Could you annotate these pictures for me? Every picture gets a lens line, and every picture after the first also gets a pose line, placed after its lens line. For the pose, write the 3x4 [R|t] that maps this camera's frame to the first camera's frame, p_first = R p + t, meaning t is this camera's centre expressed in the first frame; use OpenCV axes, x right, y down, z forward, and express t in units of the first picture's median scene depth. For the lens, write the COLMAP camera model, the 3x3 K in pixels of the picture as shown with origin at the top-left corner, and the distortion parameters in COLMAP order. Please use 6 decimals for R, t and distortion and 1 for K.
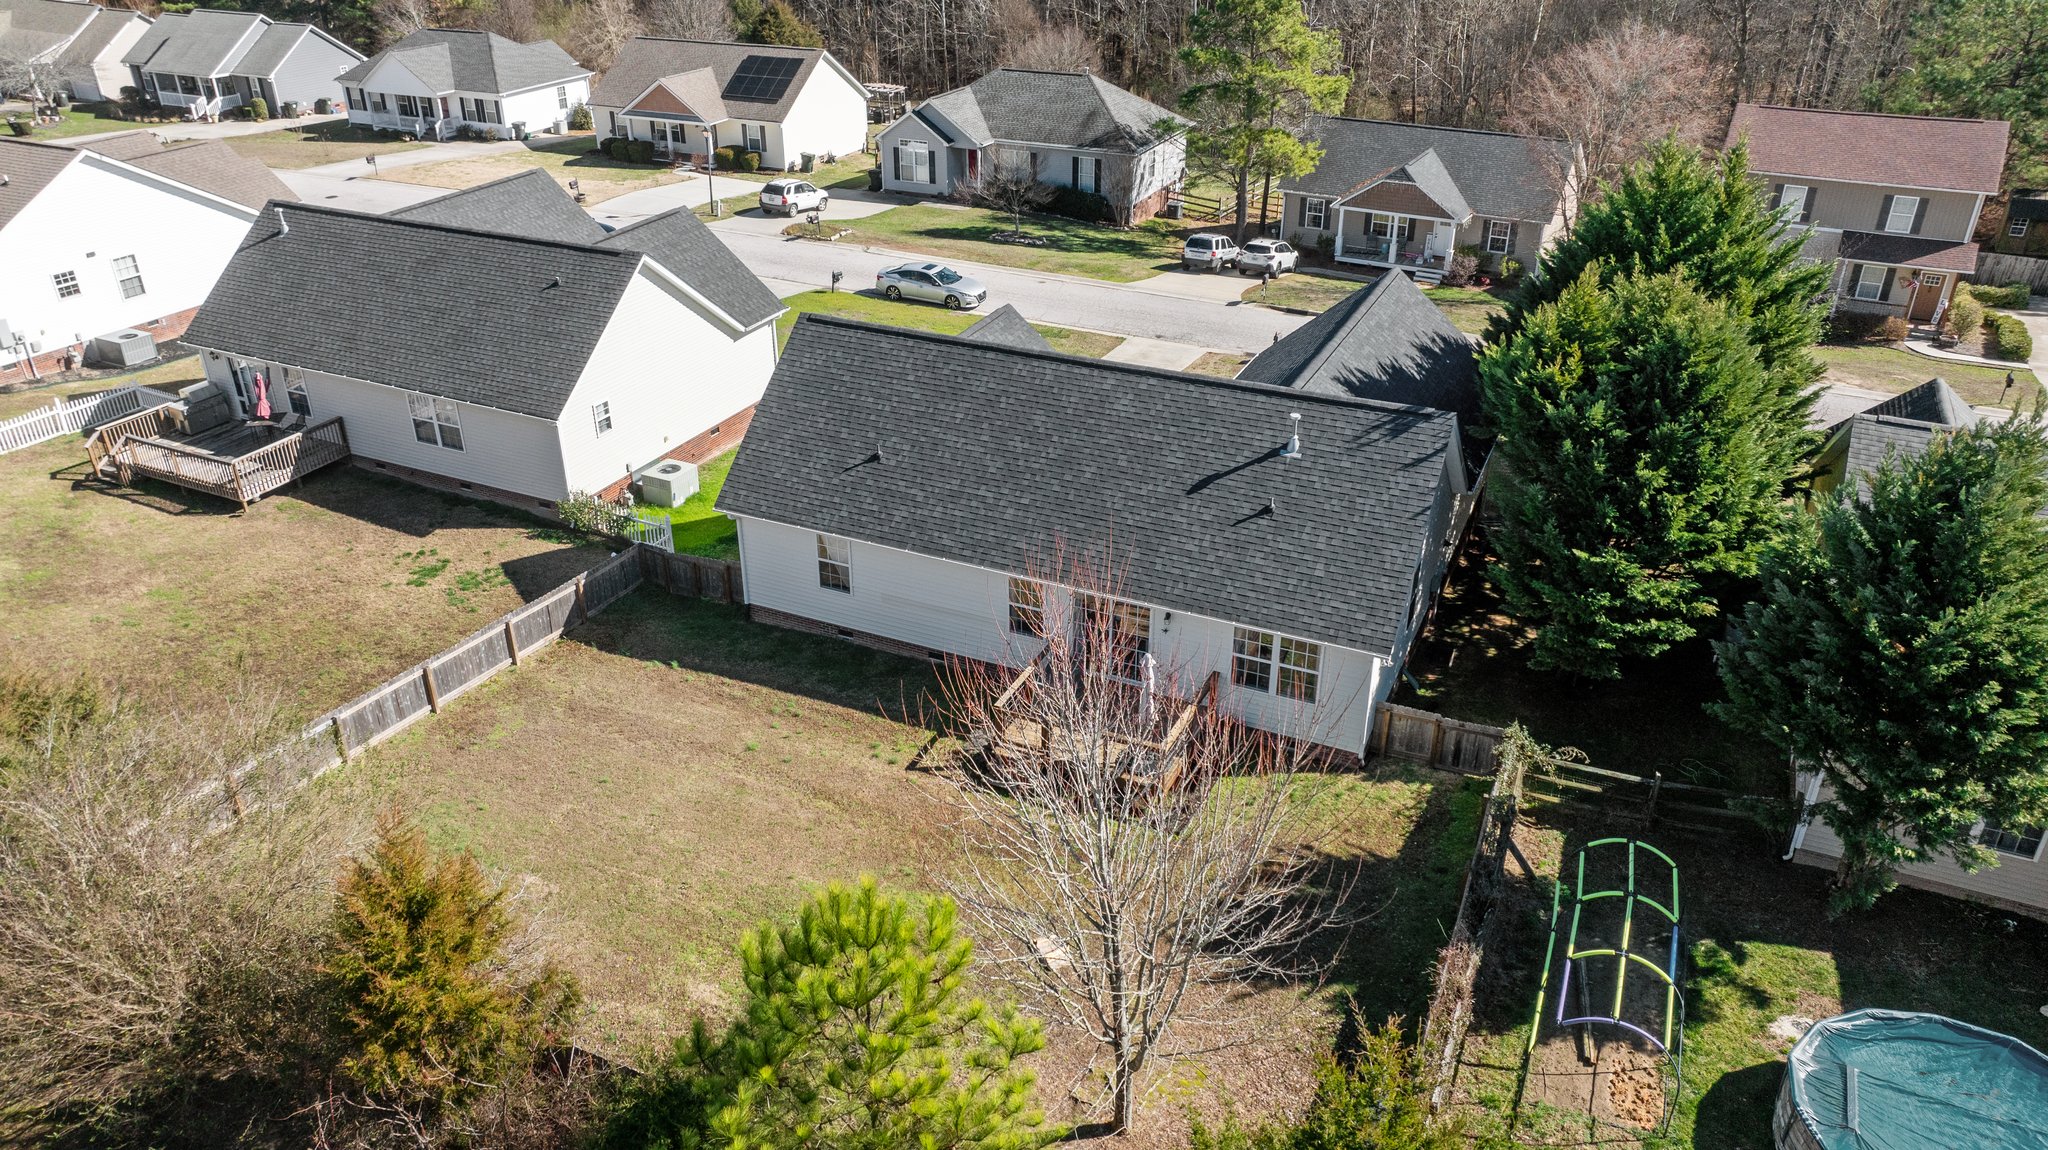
lens RADIAL K [[1443.1, 0, 1026.4], [0, 1443.1, 576.0], [0, 0, 1]] dist [-0.017363, -0.004887]
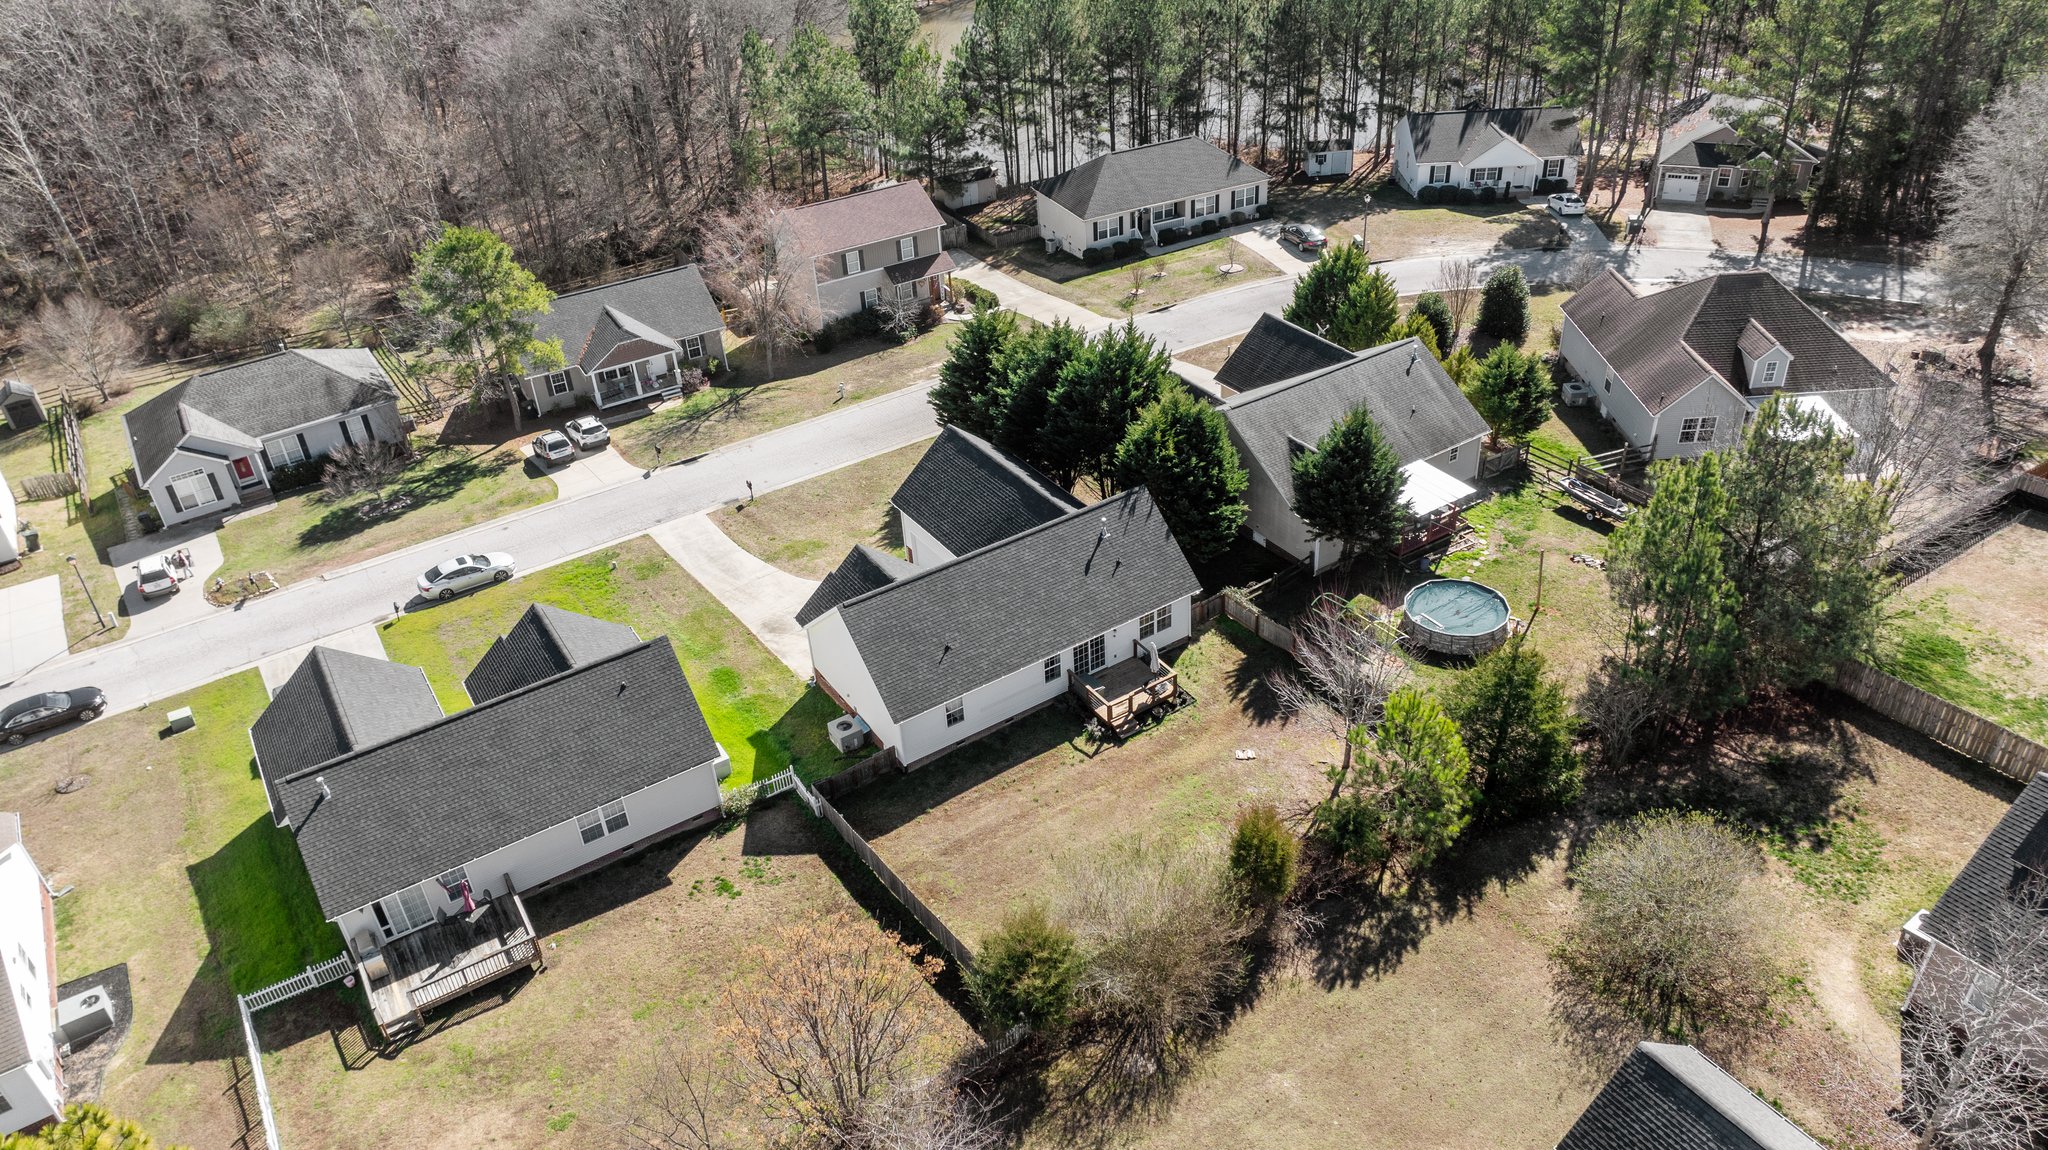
lens RADIAL K [[1443.1, 0, 1026.4], [0, 1443.1, 576.0], [0, 0, 1]] dist [-0.017363, -0.004887]
pose [[0.521690, -0.496609, 0.693699, -0.677759], [0.447065, 0.851668, 0.273485, -0.327025], [-0.726617, 0.167455, 0.666324, -0.159508]]
